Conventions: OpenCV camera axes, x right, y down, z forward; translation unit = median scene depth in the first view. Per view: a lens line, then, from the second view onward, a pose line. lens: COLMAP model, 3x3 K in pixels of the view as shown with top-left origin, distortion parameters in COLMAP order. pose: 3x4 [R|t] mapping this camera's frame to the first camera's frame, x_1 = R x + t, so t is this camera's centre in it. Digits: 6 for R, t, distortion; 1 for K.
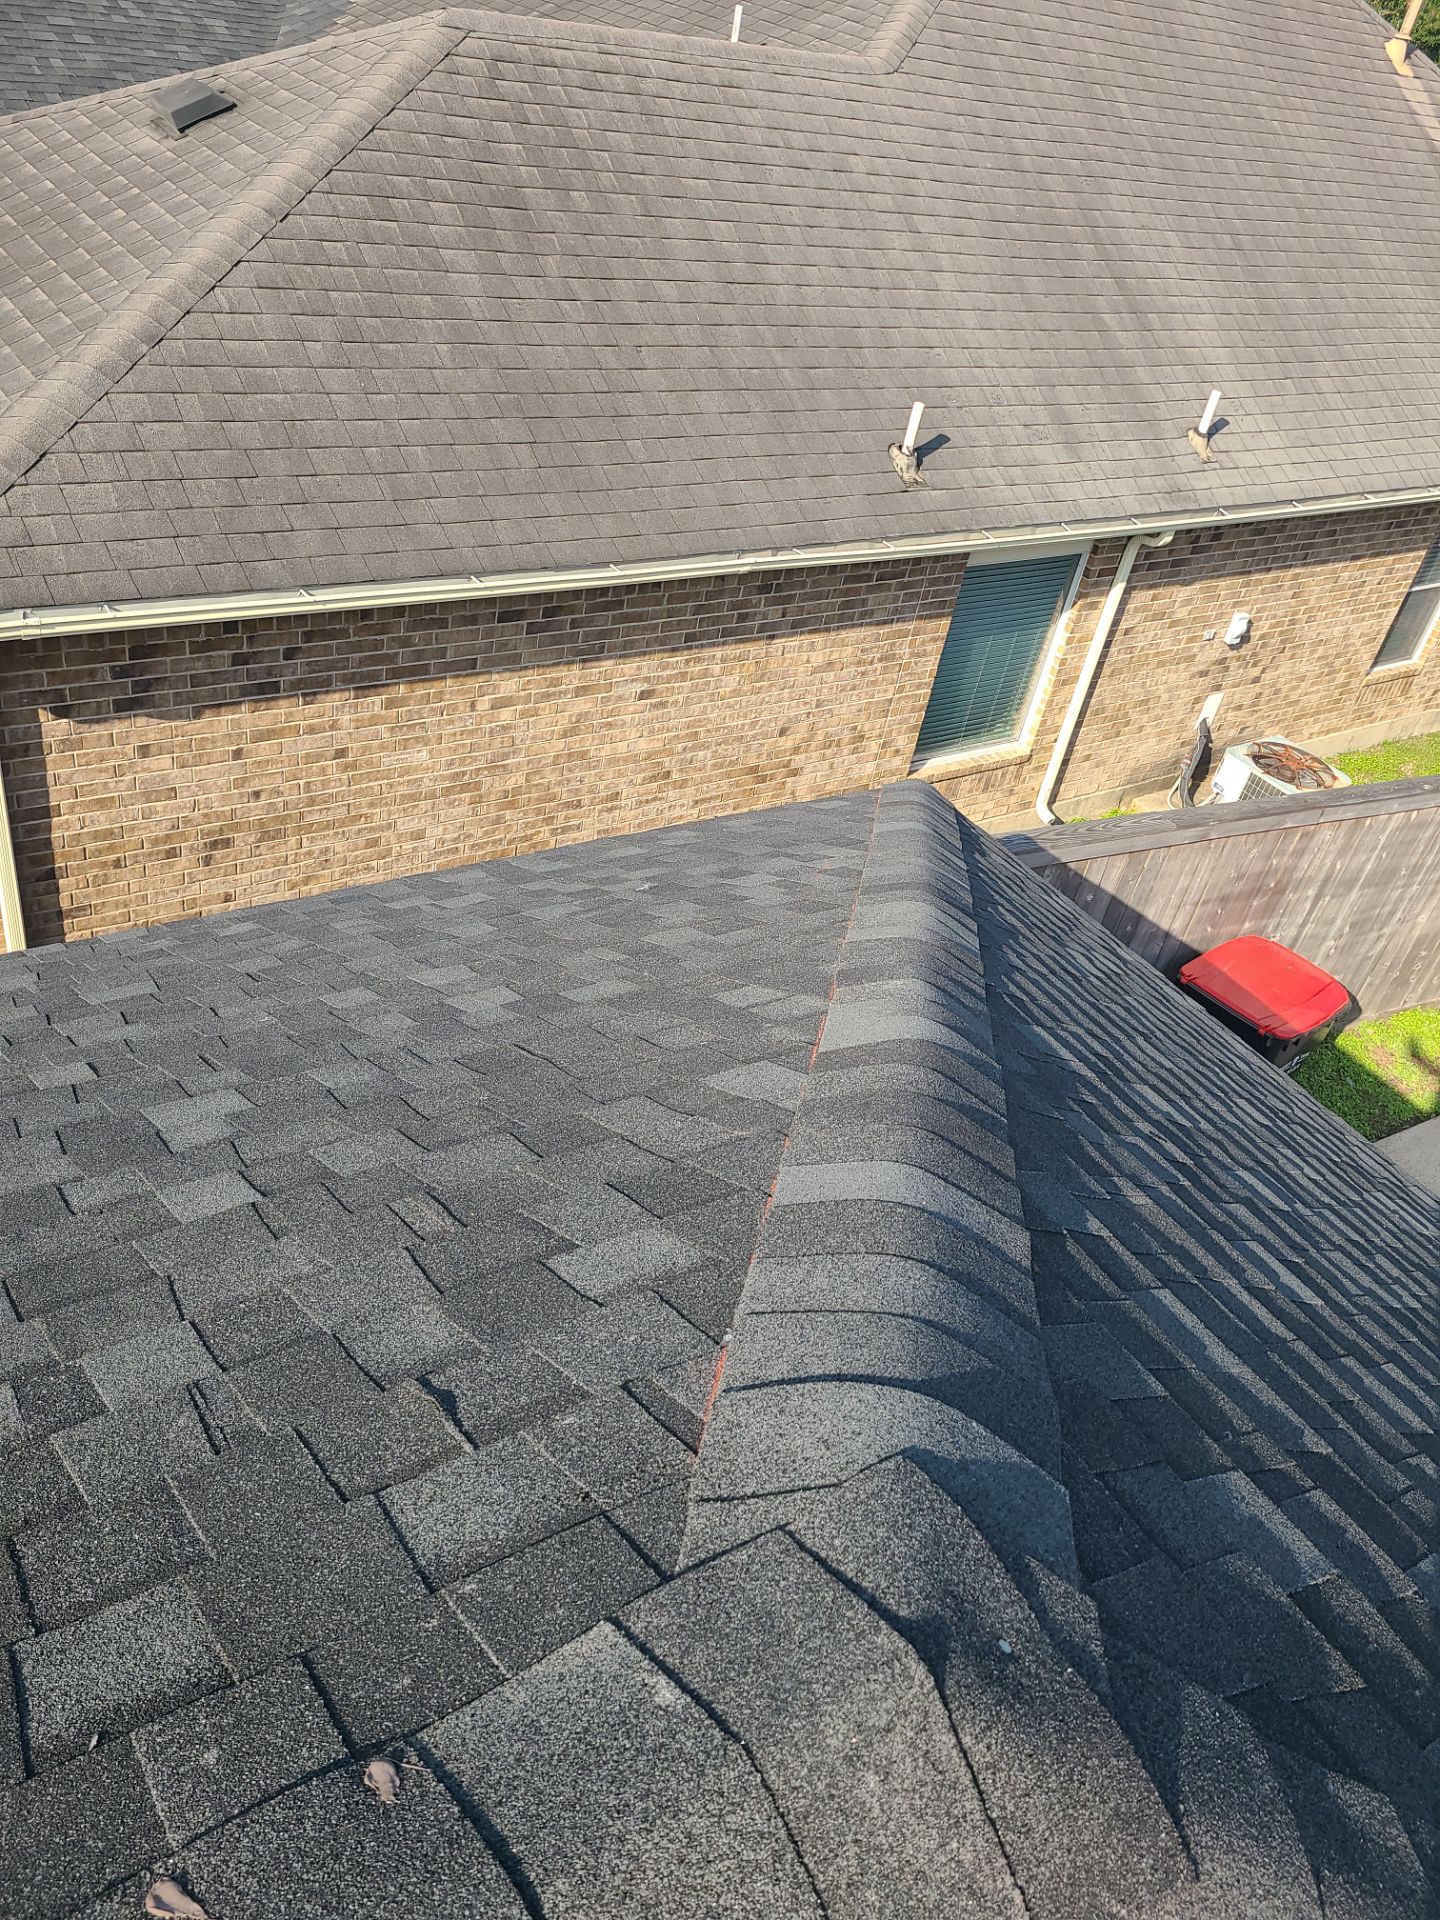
lens RADIAL K [[1455.8, 0, 720.0], [0, 1455.8, 960.0], [0, 0, 1]] dist [0.054099, -0.036513]
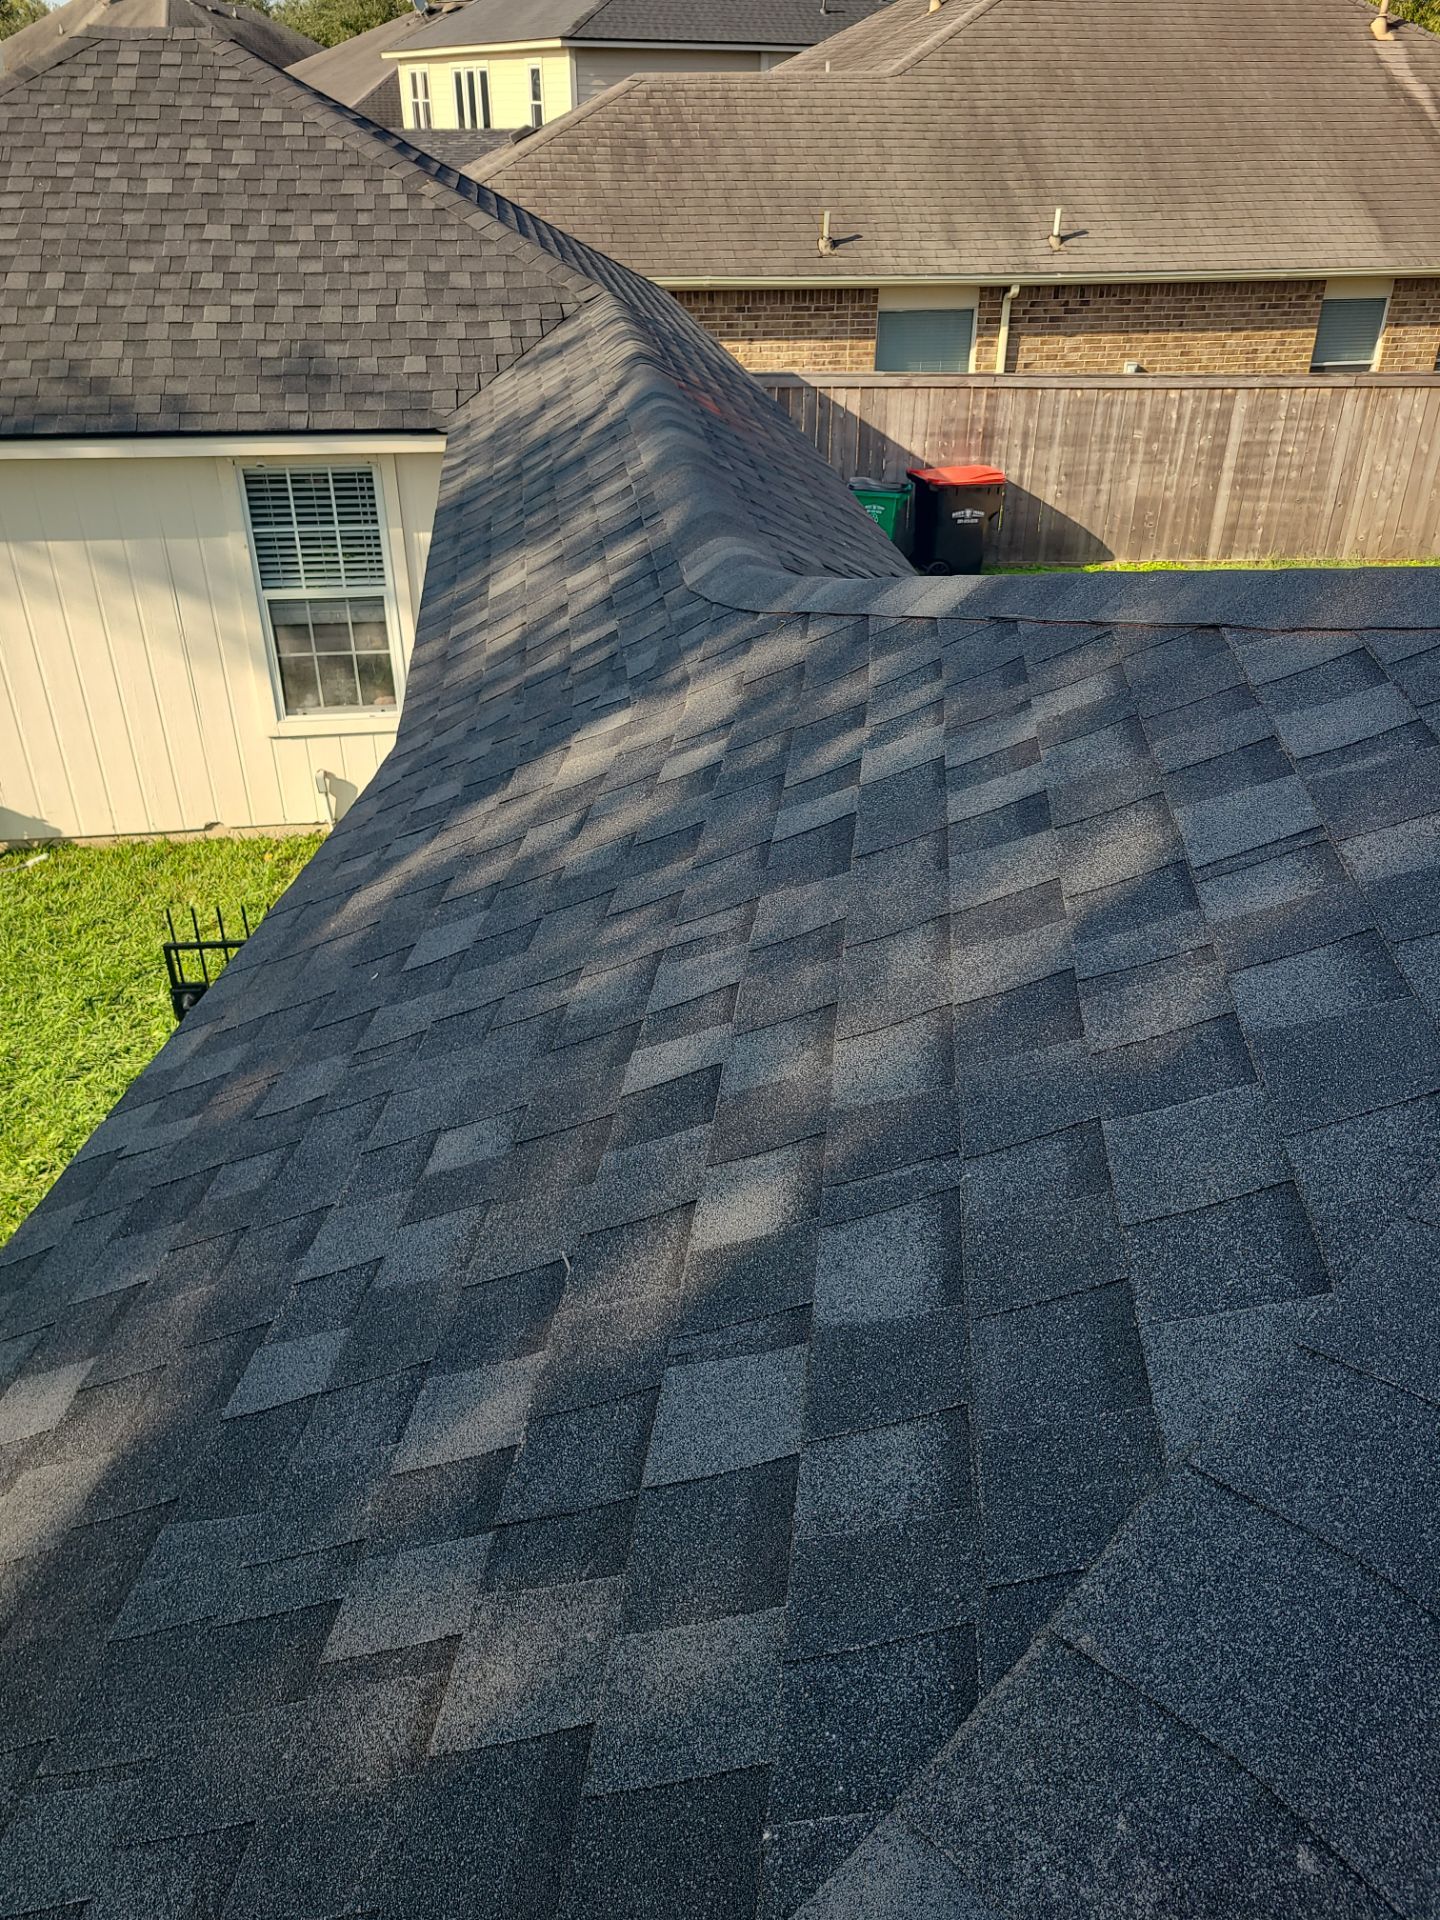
lens RADIAL K [[1457.8, 0, 700.7], [0, 1457.8, 951.5], [0, 0, 1]] dist [0.058372, -0.042682]
pose [[0.895520, 0.060455, -0.440895, 0.822114], [-0.127454, 0.984070, -0.123943, 0.769932], [0.426378, 0.167188, 0.888960, -0.586002]]
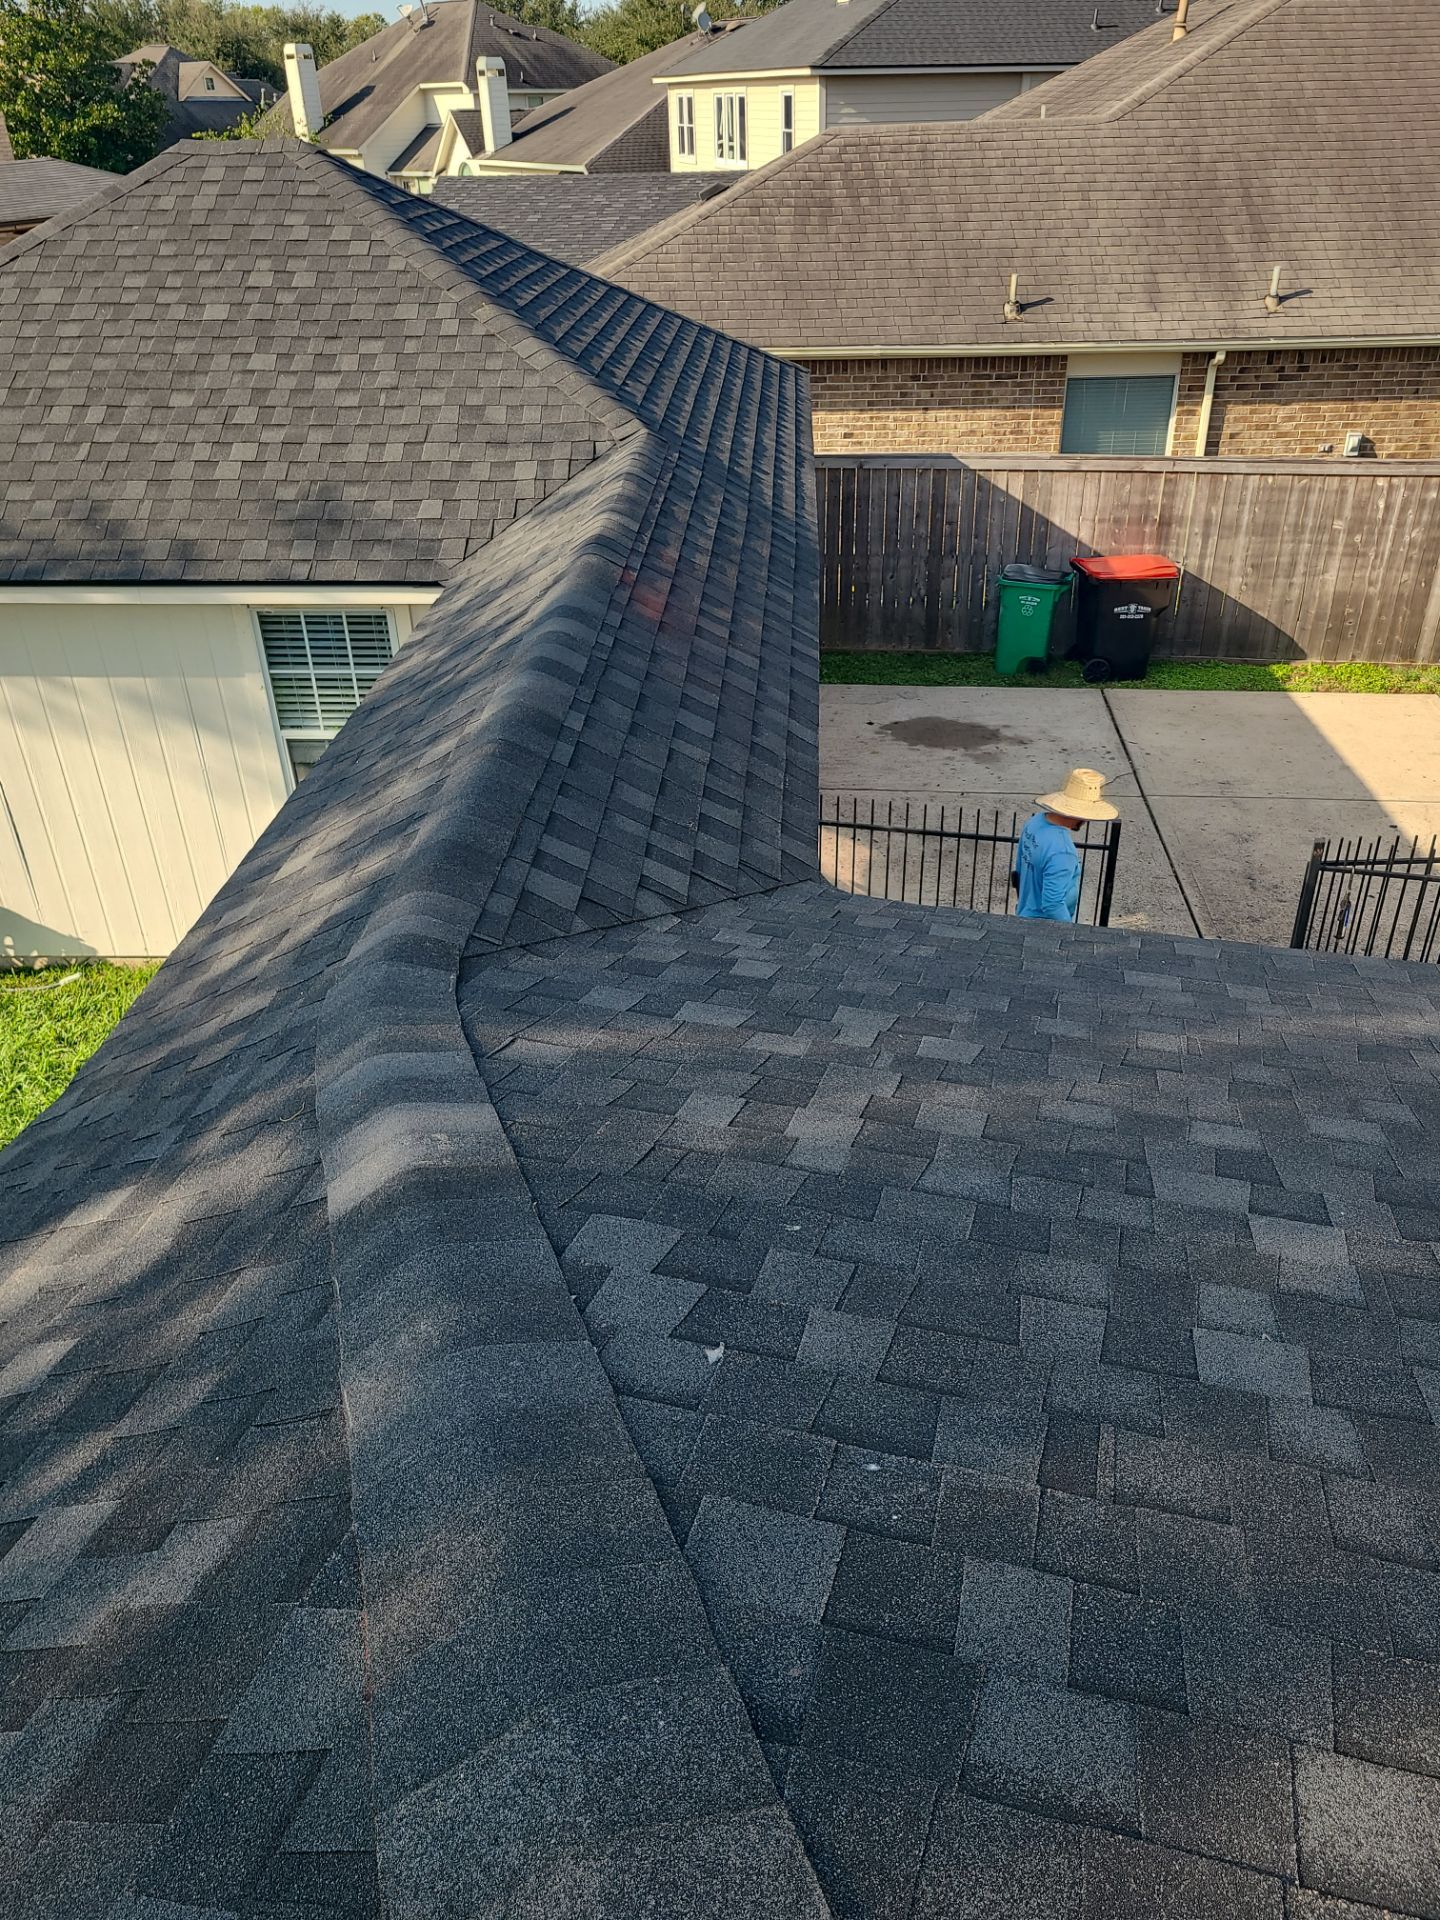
lens RADIAL K [[1455.8, 0, 720.0], [0, 1455.8, 960.0], [0, 0, 1]] dist [0.054099, -0.036513]
pose [[0.807055, 0.122968, -0.577531, 0.906994], [-0.212514, 0.973023, -0.089795, 0.626182], [0.550909, 0.195203, 0.811416, -0.470788]]
